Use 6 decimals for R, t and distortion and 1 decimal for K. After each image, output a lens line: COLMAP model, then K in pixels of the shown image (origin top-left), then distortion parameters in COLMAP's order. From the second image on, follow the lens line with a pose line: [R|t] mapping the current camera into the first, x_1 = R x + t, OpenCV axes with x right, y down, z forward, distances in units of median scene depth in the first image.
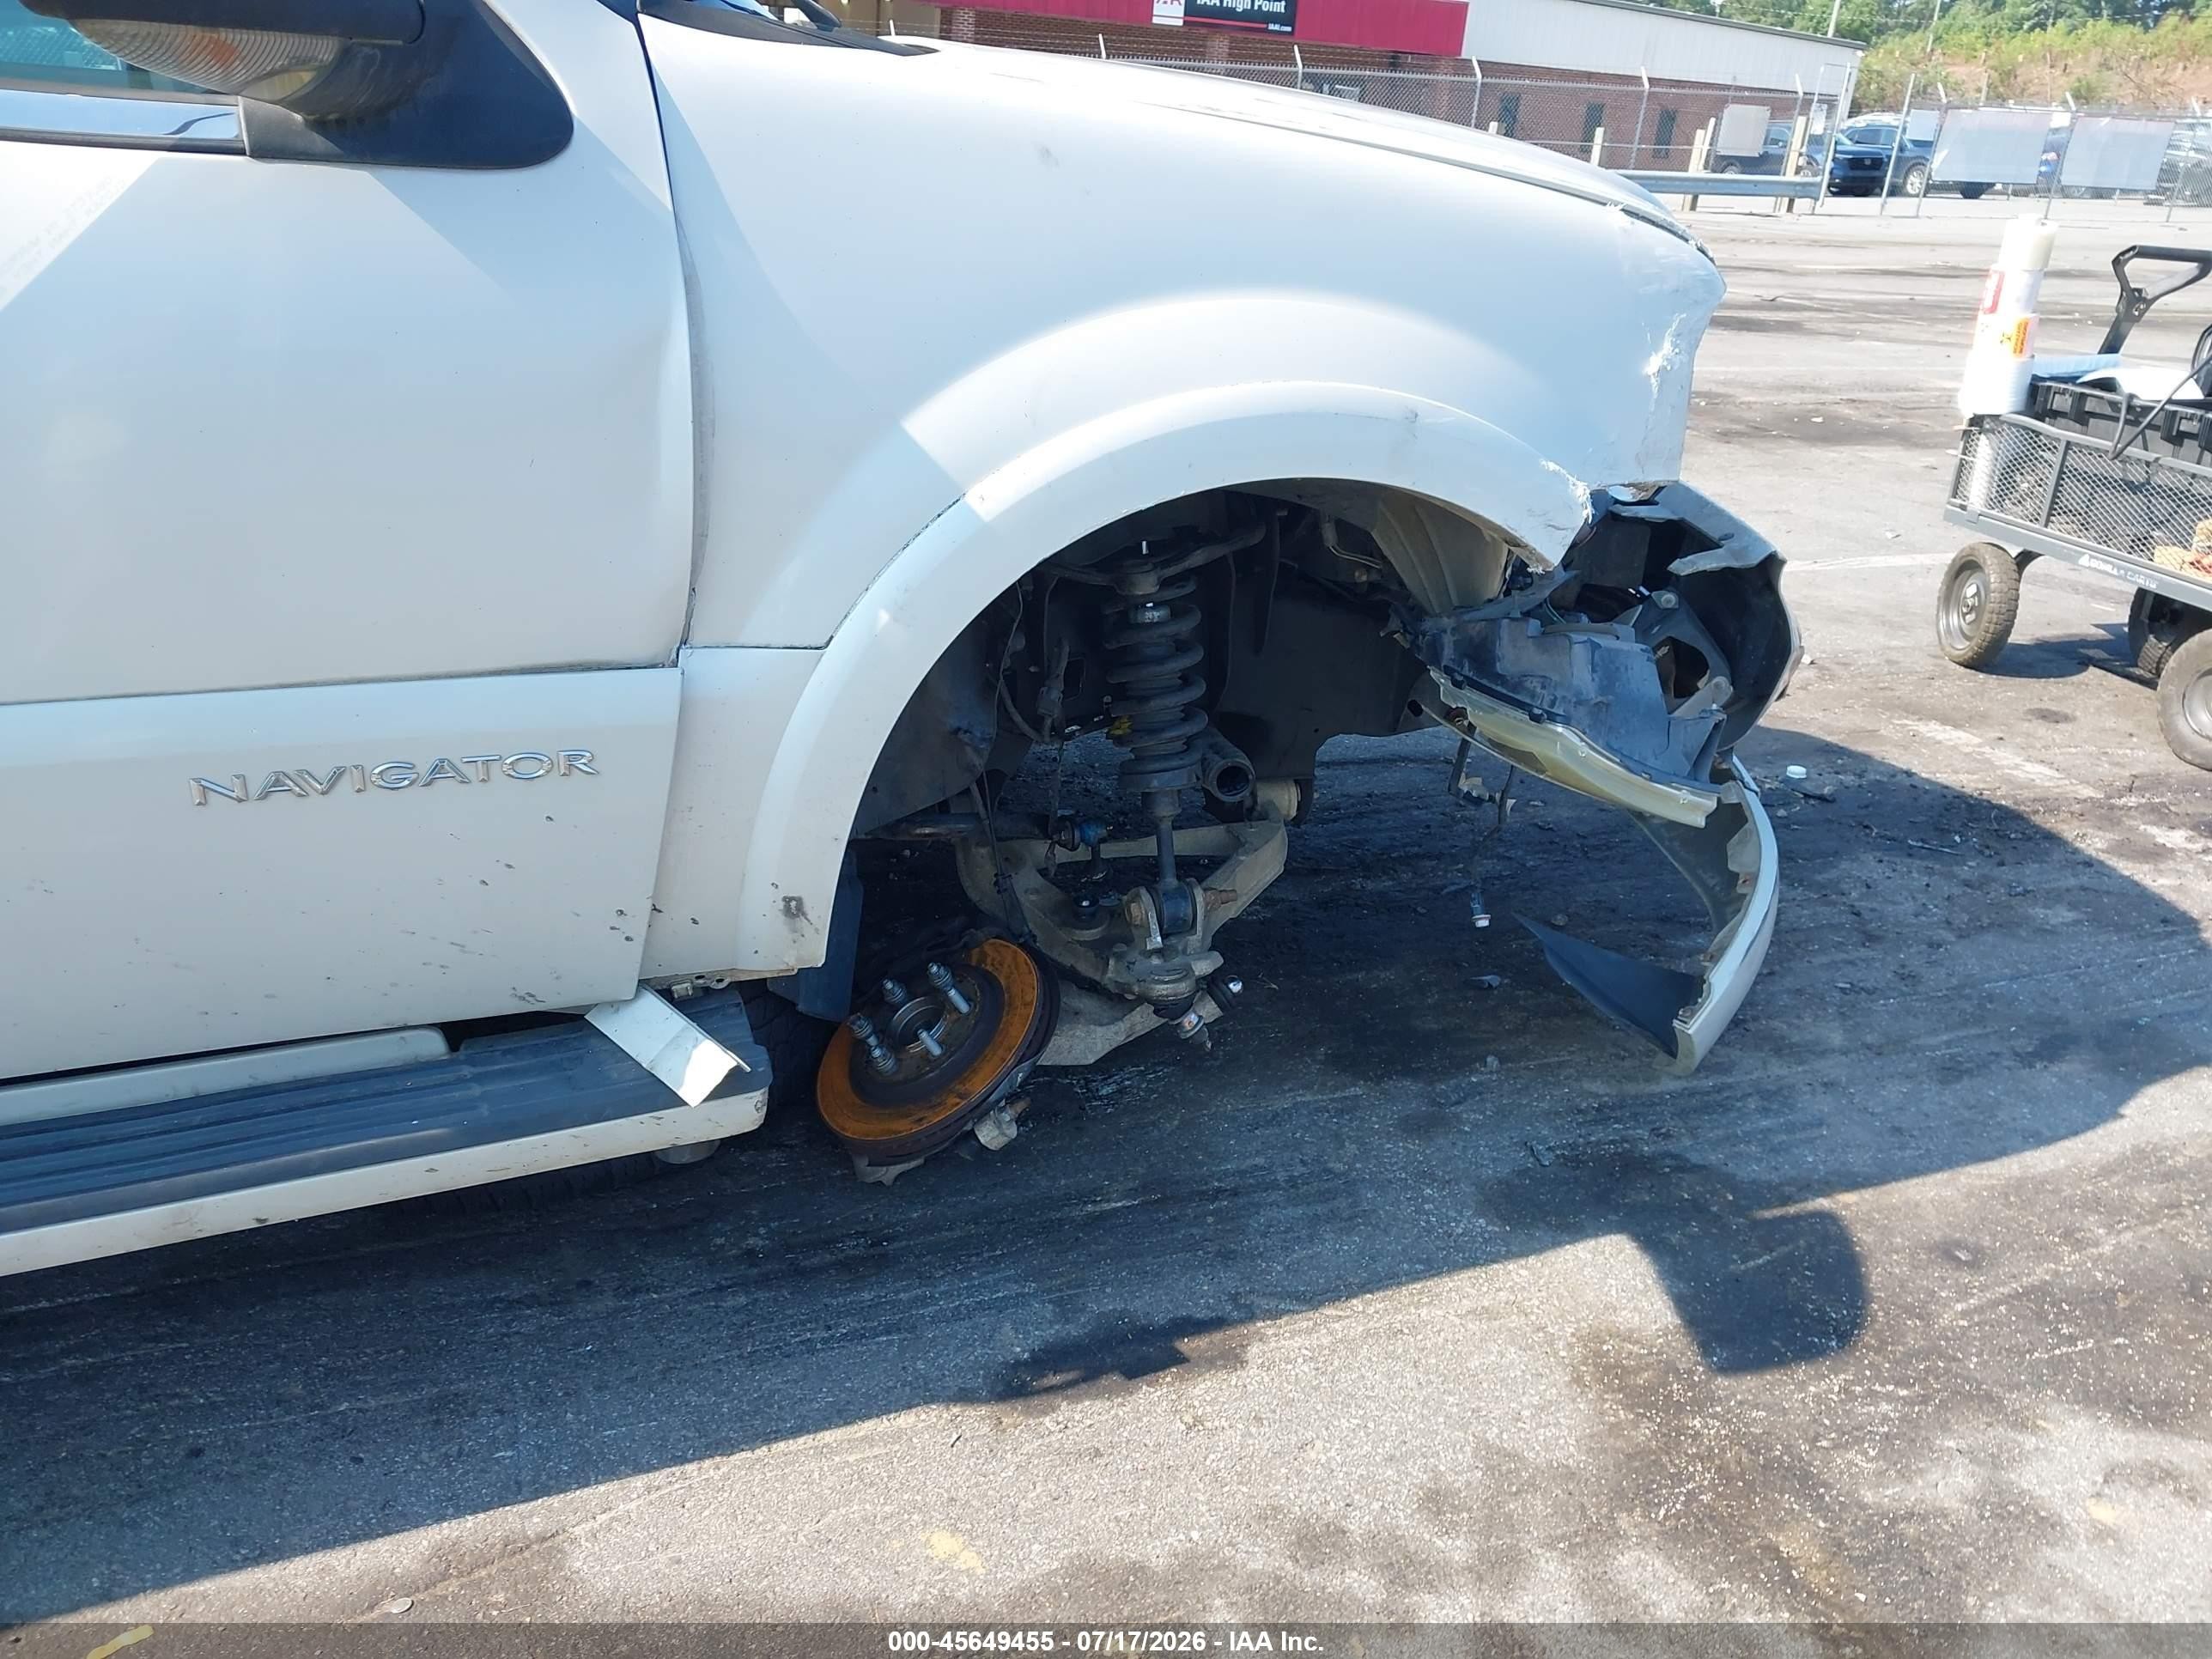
lens RADIAL K [[1814.8, 0, 1162.6], [0, 1814.8, 825.2], [0, 0, 1]] dist [0.053823, 0.007378]
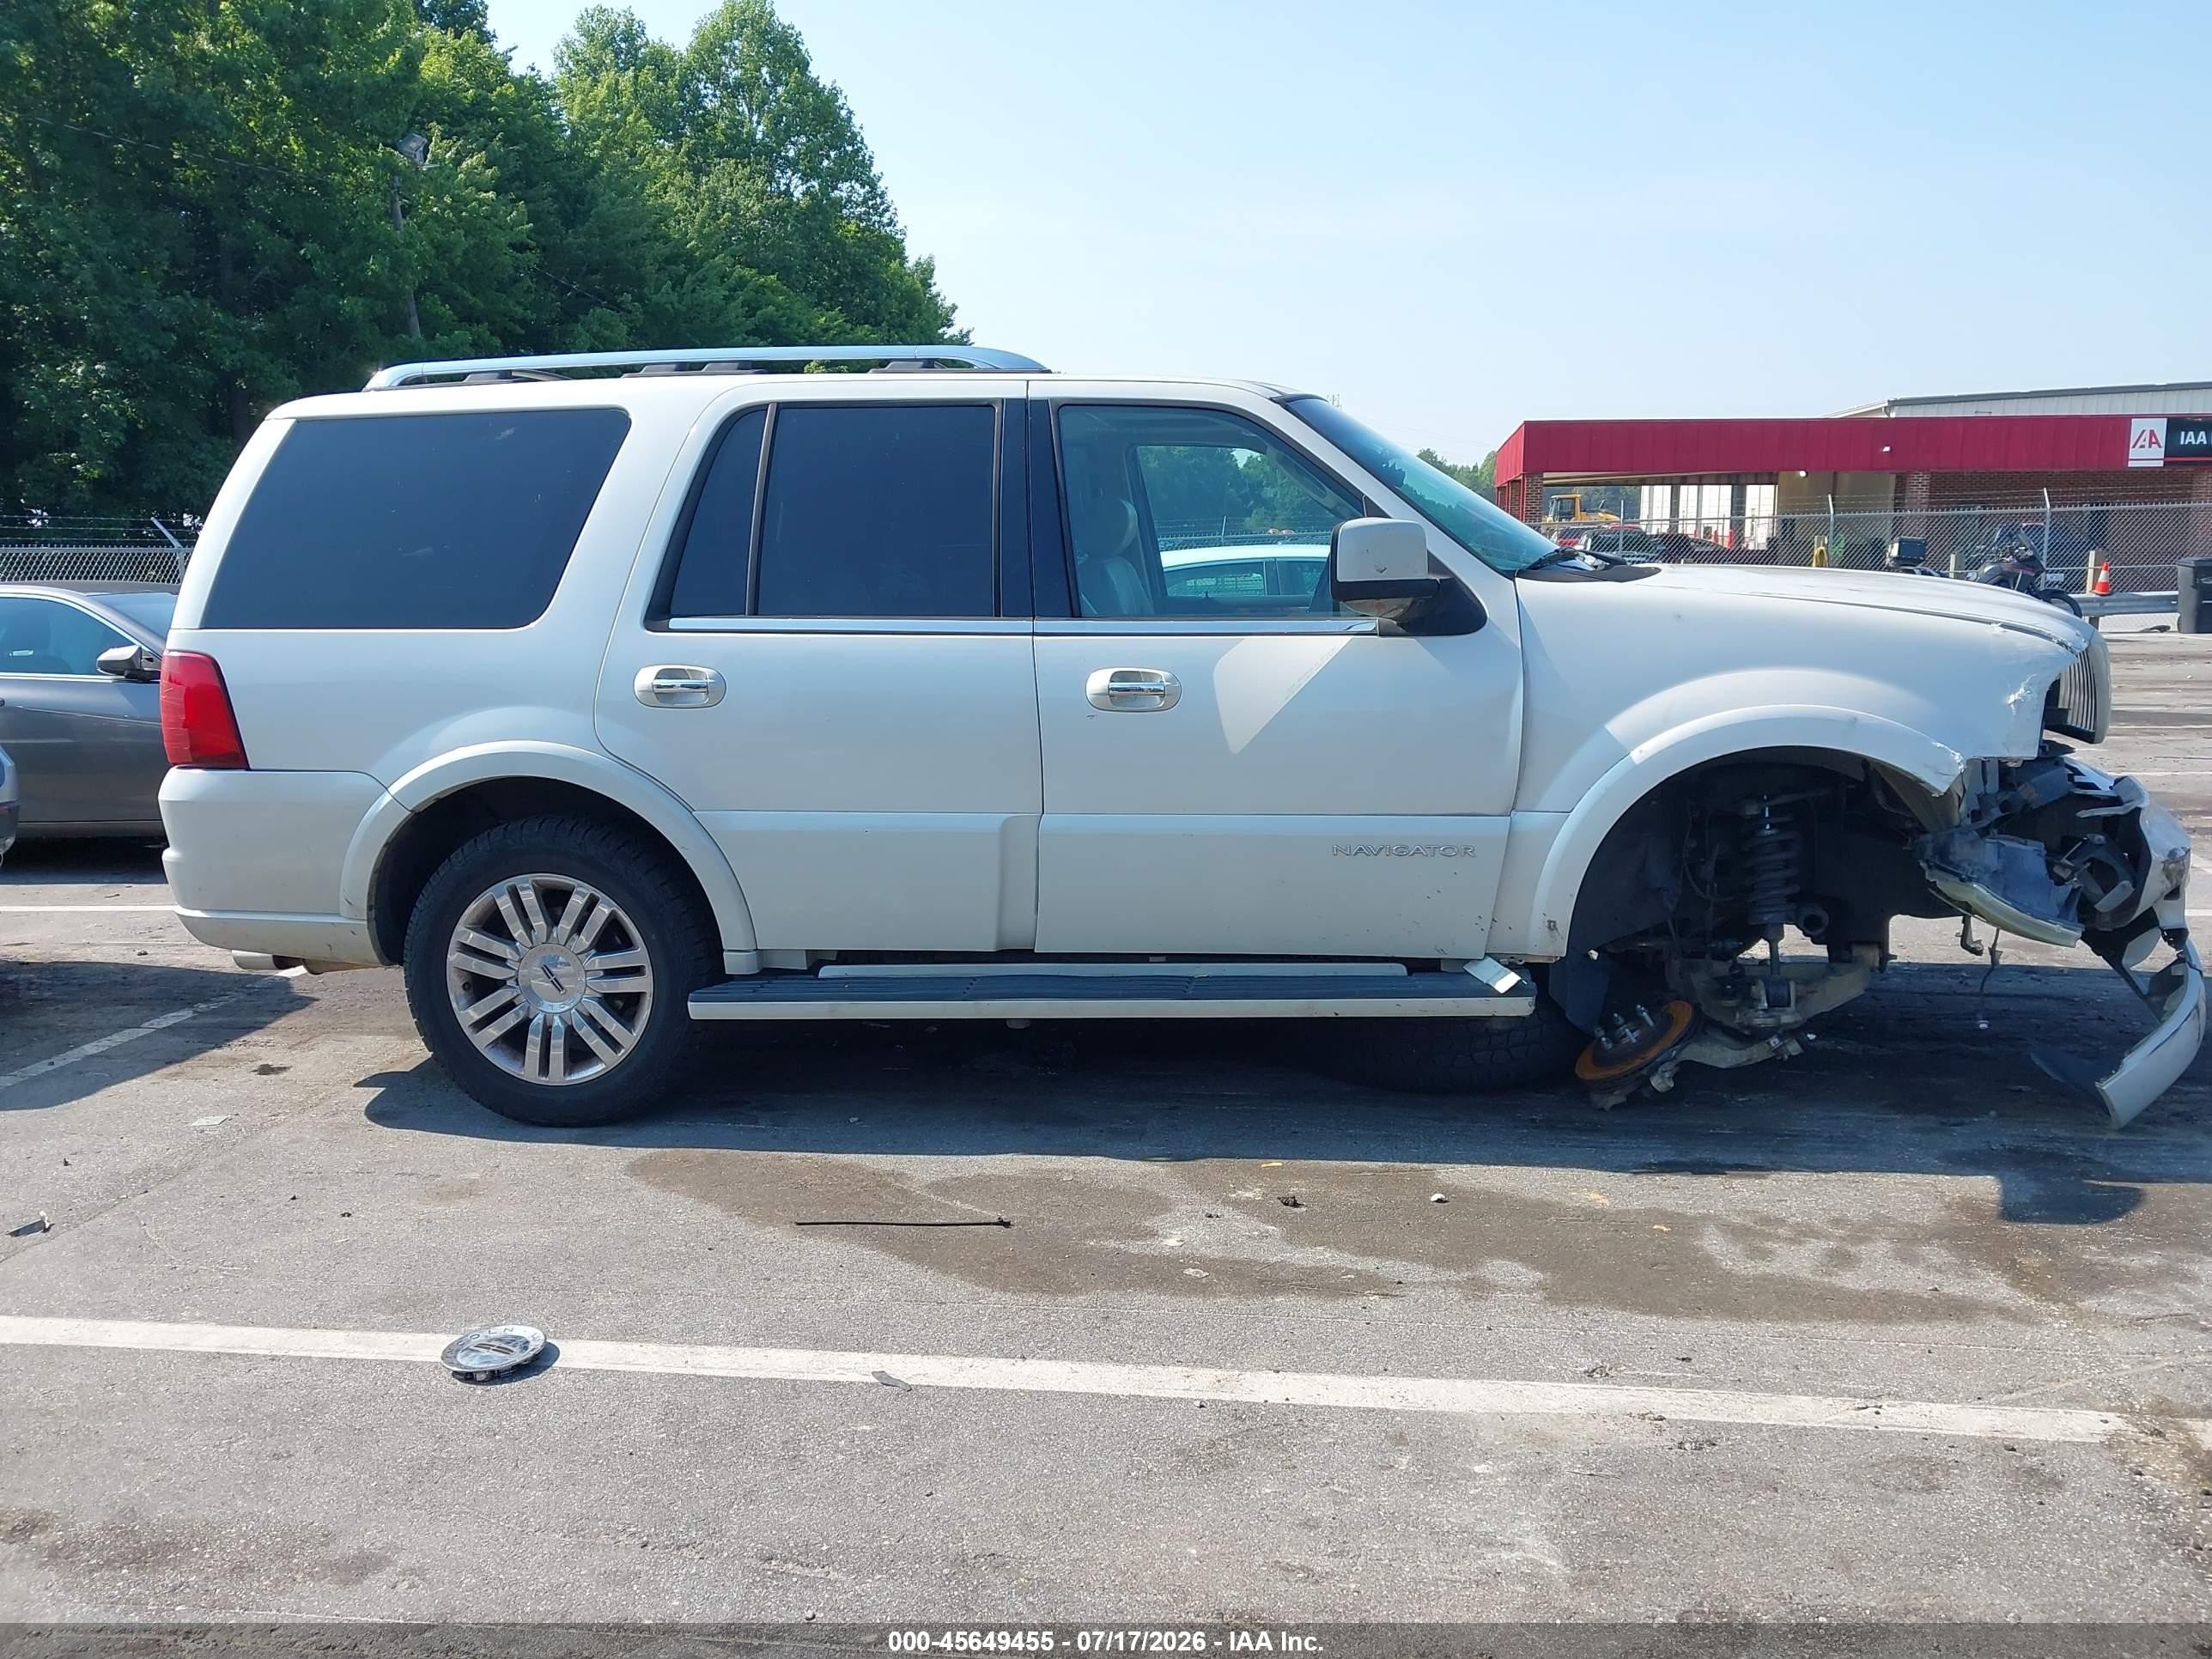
lens RADIAL K [[1760.2, 0, 1092.5], [0, 1760.2, 816.7], [0, 0, 1]] dist [0.049412, -0.085219]
pose [[0.851819, 0.007843, -0.523778, 0.393169], [-0.131095, 0.971262, -0.198656, 0.356995], [0.507167, 0.237884, 0.828368, -0.991180]]
